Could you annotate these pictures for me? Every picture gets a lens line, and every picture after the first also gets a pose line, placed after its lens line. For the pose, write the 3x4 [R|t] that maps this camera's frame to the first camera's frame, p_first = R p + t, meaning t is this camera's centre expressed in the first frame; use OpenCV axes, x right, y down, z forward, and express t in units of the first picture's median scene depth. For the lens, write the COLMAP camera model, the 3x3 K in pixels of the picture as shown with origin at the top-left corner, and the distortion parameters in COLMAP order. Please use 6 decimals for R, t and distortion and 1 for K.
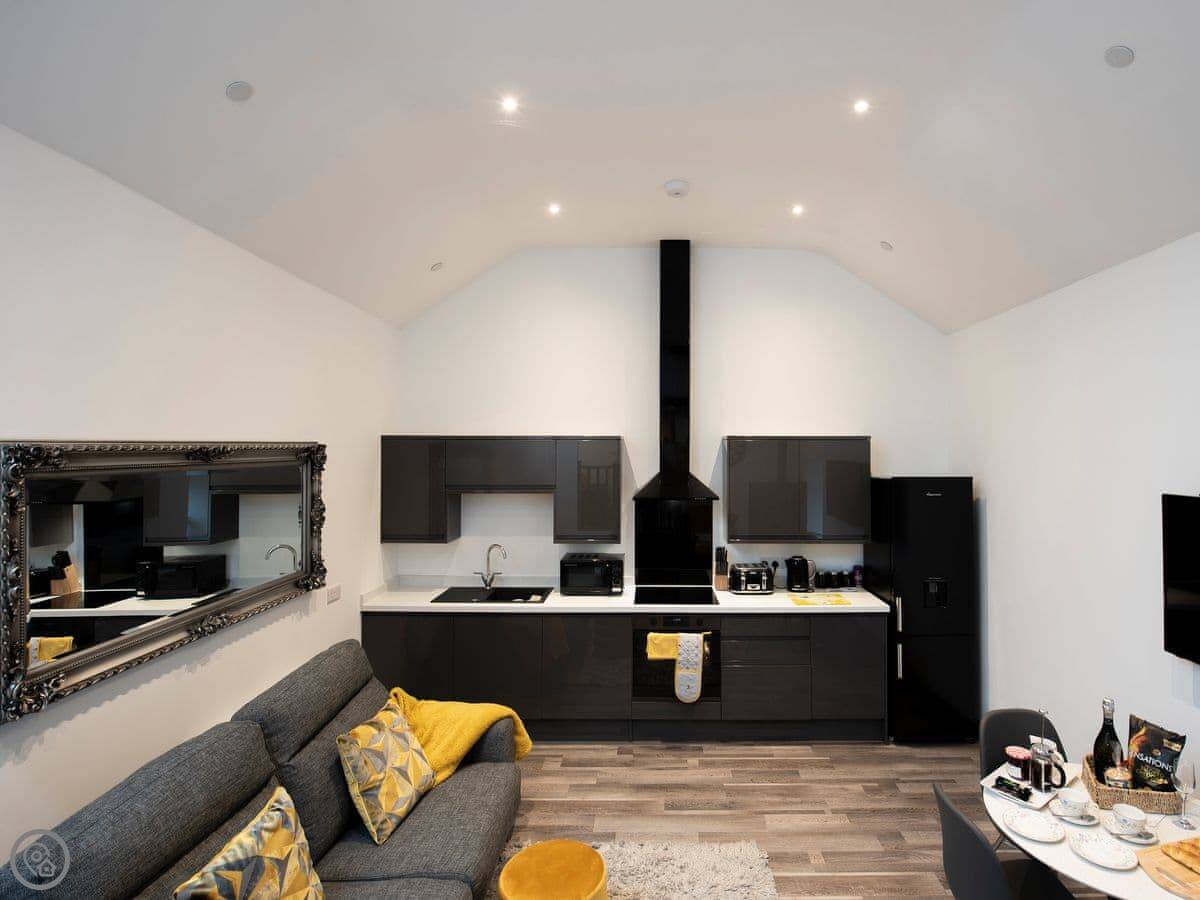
lens RADIAL K [[638.8, 0, 648.0], [0, 638.8, 432.7], [0, 0, 1]] dist [-0.004111, -0.000752]
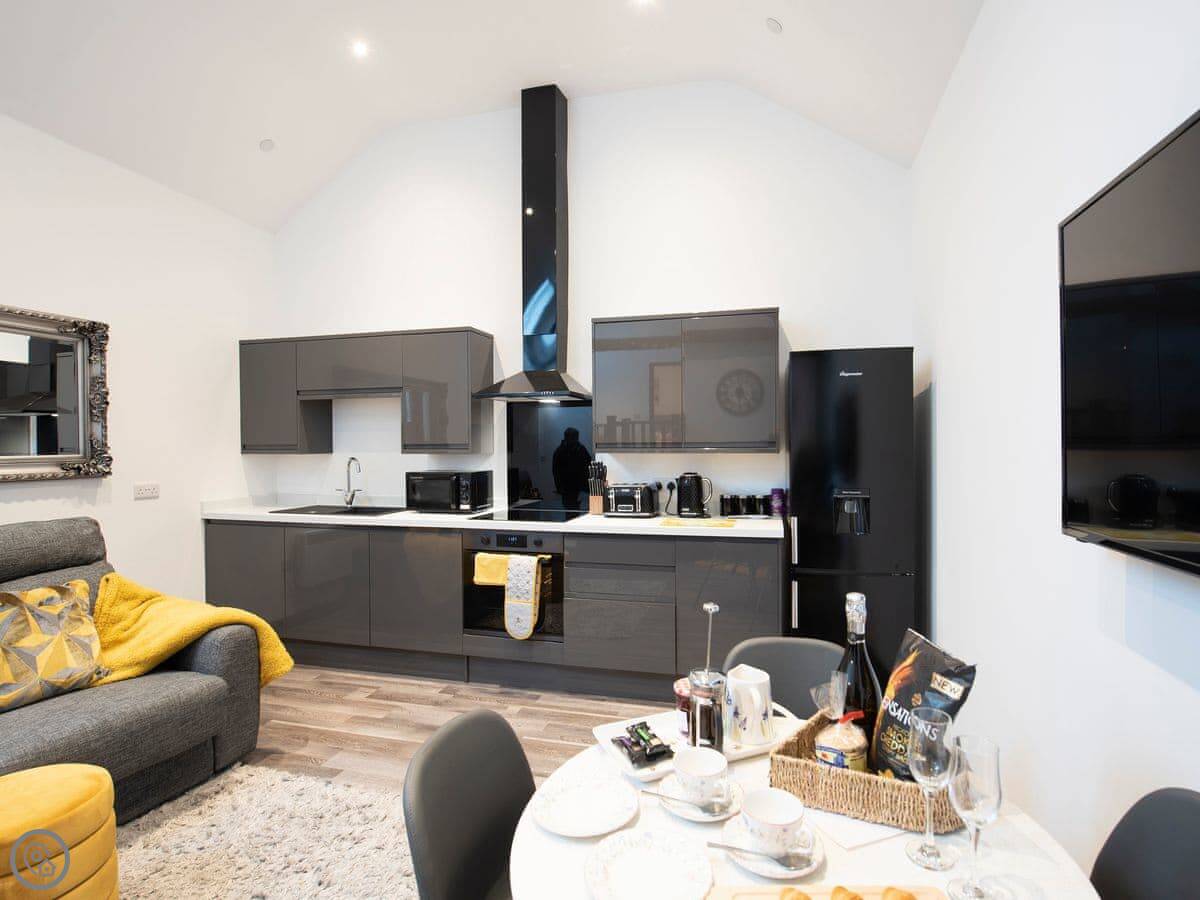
lens RADIAL K [[620.5, 0, 600.0], [0, 620.5, 450.0], [0, 0, 1]] dist [-0.015143, -0.000401]
pose [[0.963838, -0.006376, -0.266413, 0.370858], [0.013213, 0.999627, 0.023881, 0.164534], [0.266161, -0.026537, 0.963563, 0.274873]]
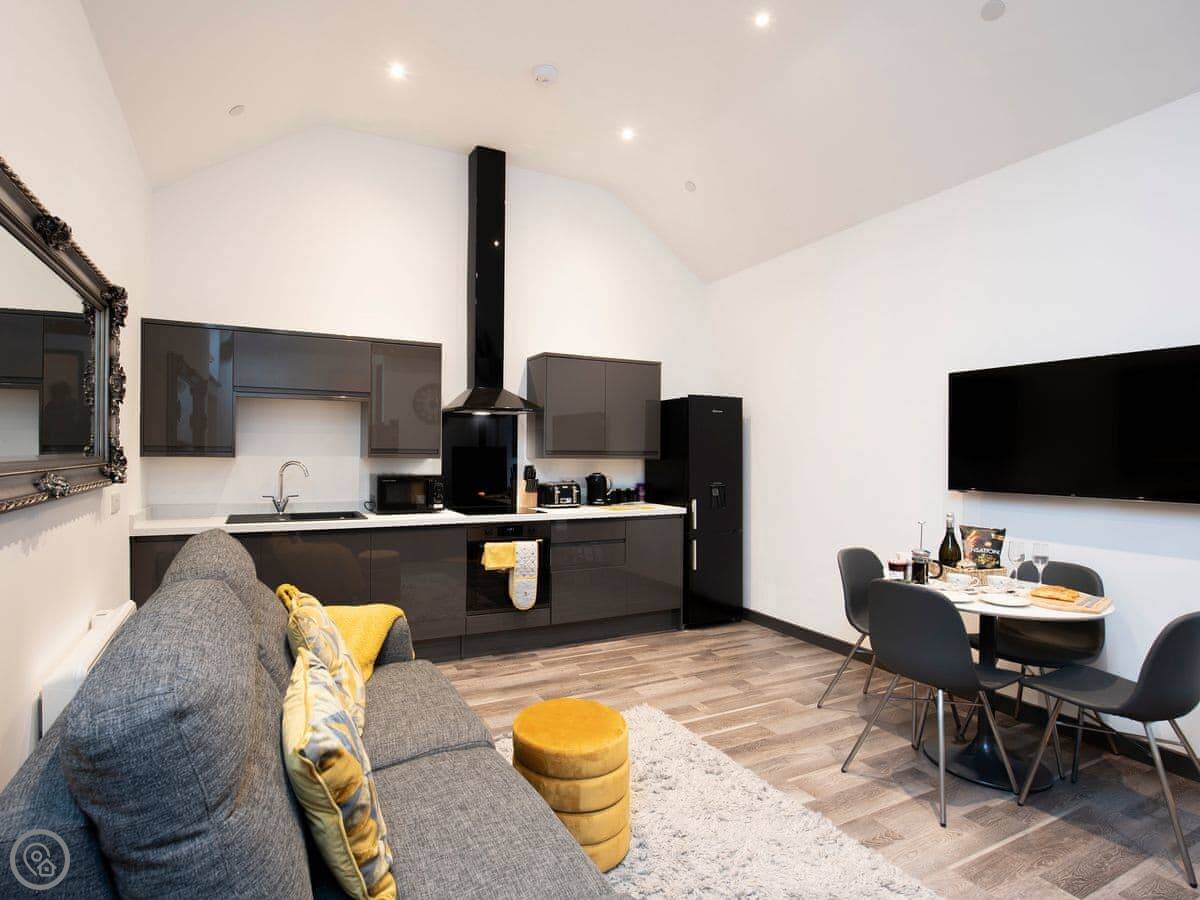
lens RADIAL K [[621.6, 0, 547.3], [0, 621.6, 450.1], [0, 0, 1]] dist [-0.004341, -0.000415]
pose [[0.902392, 0.007914, 0.430844, -0.321592], [-0.016269, 0.999744, 0.015711, 0.157823], [-0.430610, -0.021186, 0.902289, 0.117362]]
